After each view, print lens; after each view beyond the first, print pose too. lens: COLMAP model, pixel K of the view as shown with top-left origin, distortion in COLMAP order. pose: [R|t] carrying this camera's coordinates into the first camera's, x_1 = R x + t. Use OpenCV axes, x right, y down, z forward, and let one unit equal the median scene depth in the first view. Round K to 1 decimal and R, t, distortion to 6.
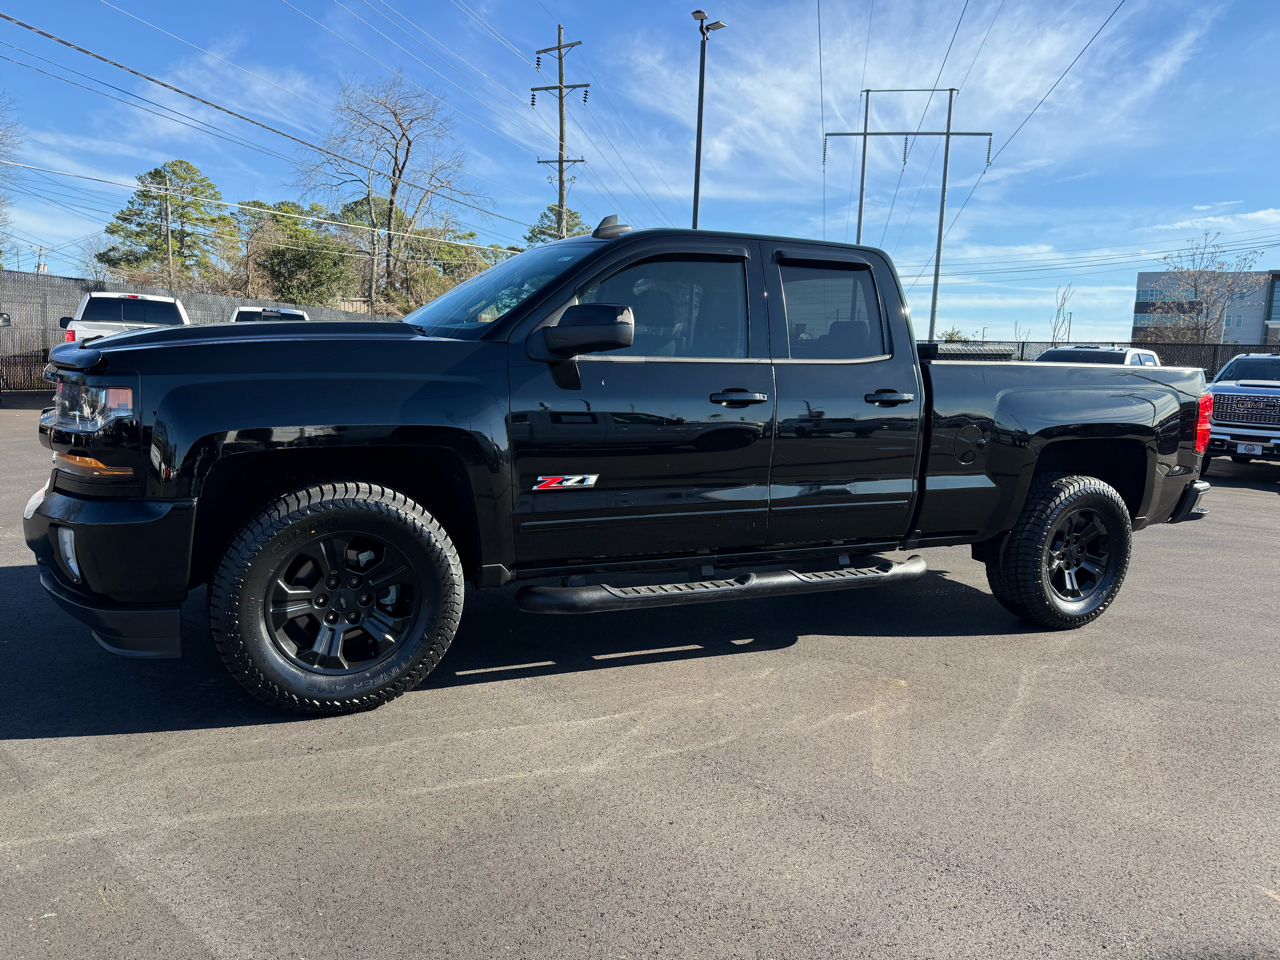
lens RADIAL K [[893.6, 0, 655.3], [0, 893.6, 478.5], [0, 0, 1]] dist [0.035962, -0.037278]
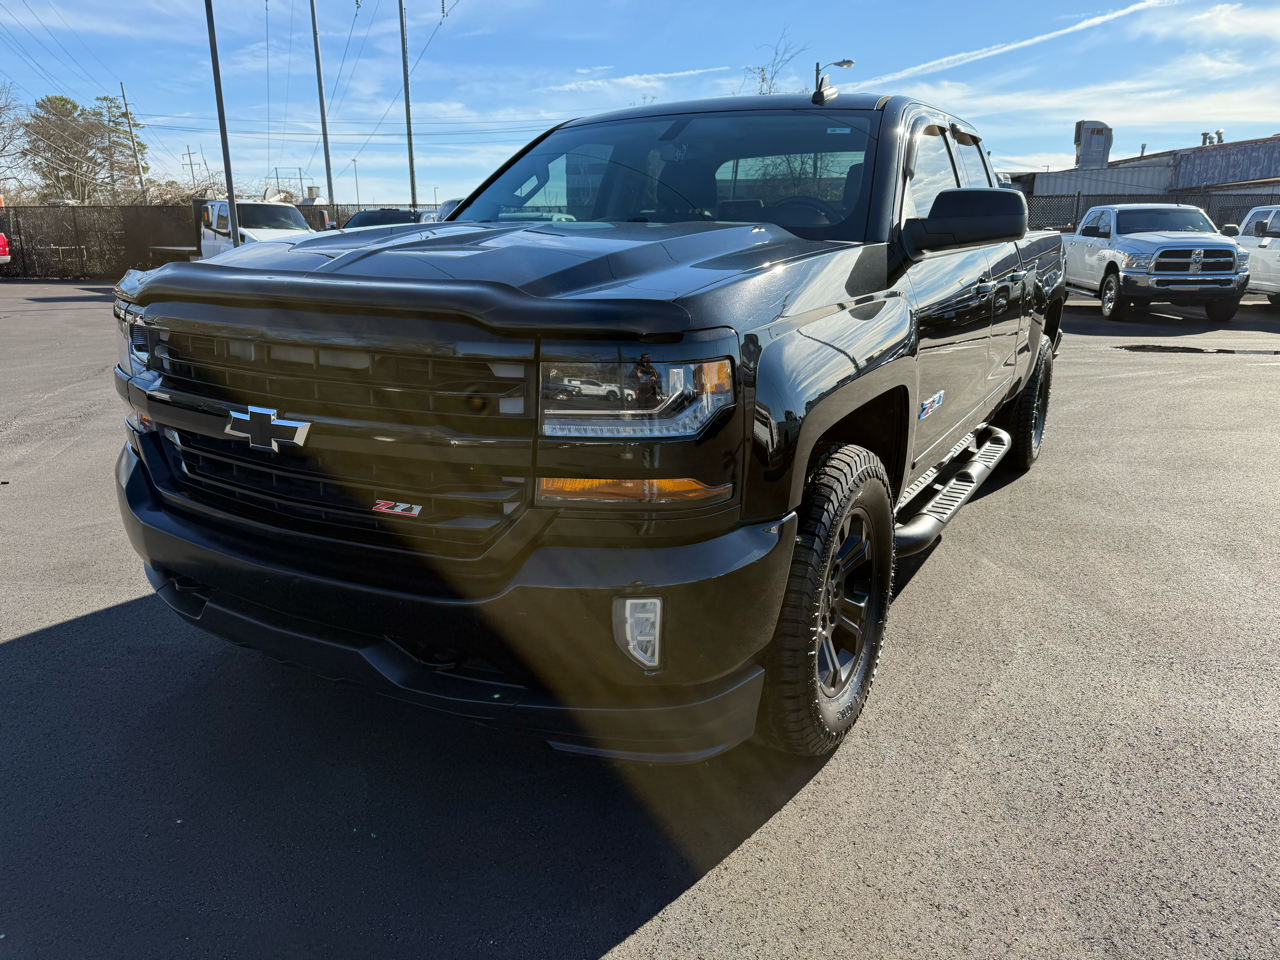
lens RADIAL K [[893.6, 0, 630.0], [0, 893.6, 479.0], [0, 0, 1]] dist [0.035962, -0.037278]
pose [[0.841935, -0.185072, 0.506847, -0.709980], [0.109502, 0.978396, 0.175360, -0.097524], [-0.528351, -0.092141, 0.844011, 0.371713]]
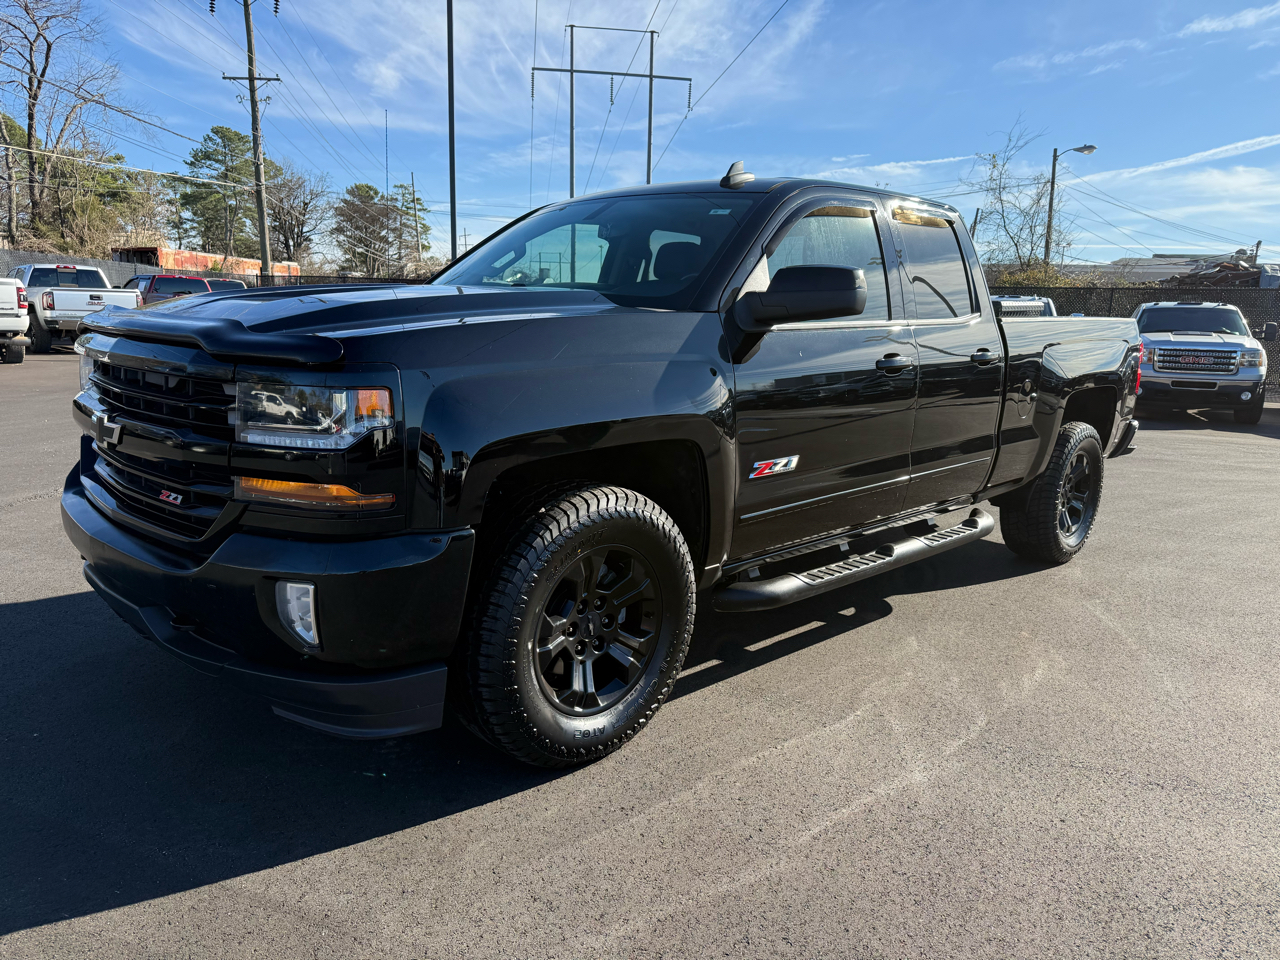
lens RADIAL K [[893.6, 0, 643.1], [0, 893.6, 481.2], [0, 0, 1]] dist [0.035962, -0.037278]
pose [[0.948607, -0.073152, 0.307886, -0.450726], [0.052471, 0.995807, 0.074934, -0.049526], [-0.312076, -0.054927, 0.948468, 0.164245]]
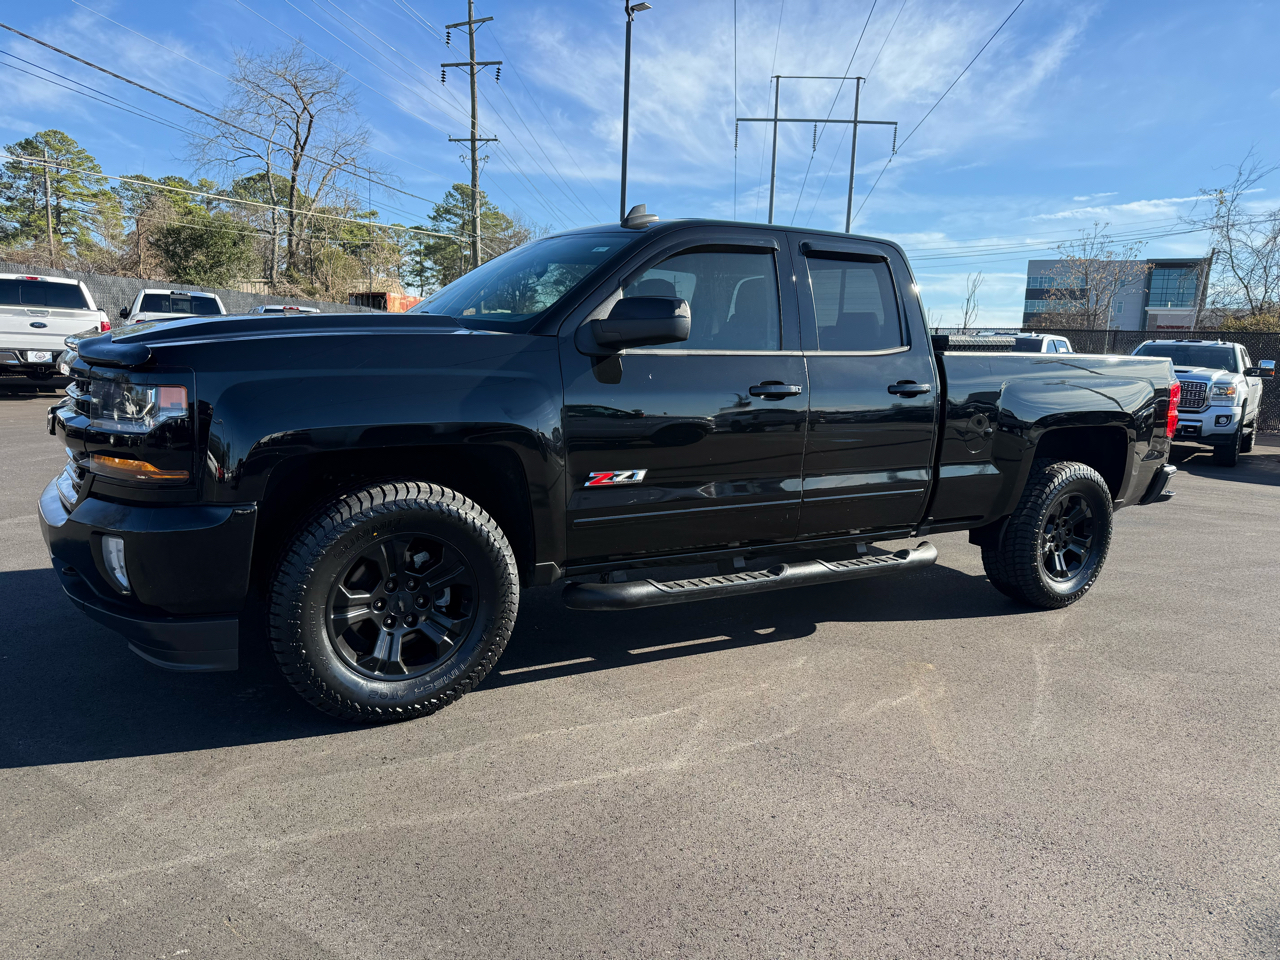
lens RADIAL K [[893.6, 0, 654.0], [0, 893.6, 482.0], [0, 0, 1]] dist [0.035962, -0.037278]
pose [[0.994903, -0.015594, 0.099621, -0.139833], [0.013491, 0.999672, 0.021749, -0.010604], [-0.099928, -0.020295, 0.994788, 0.011516]]
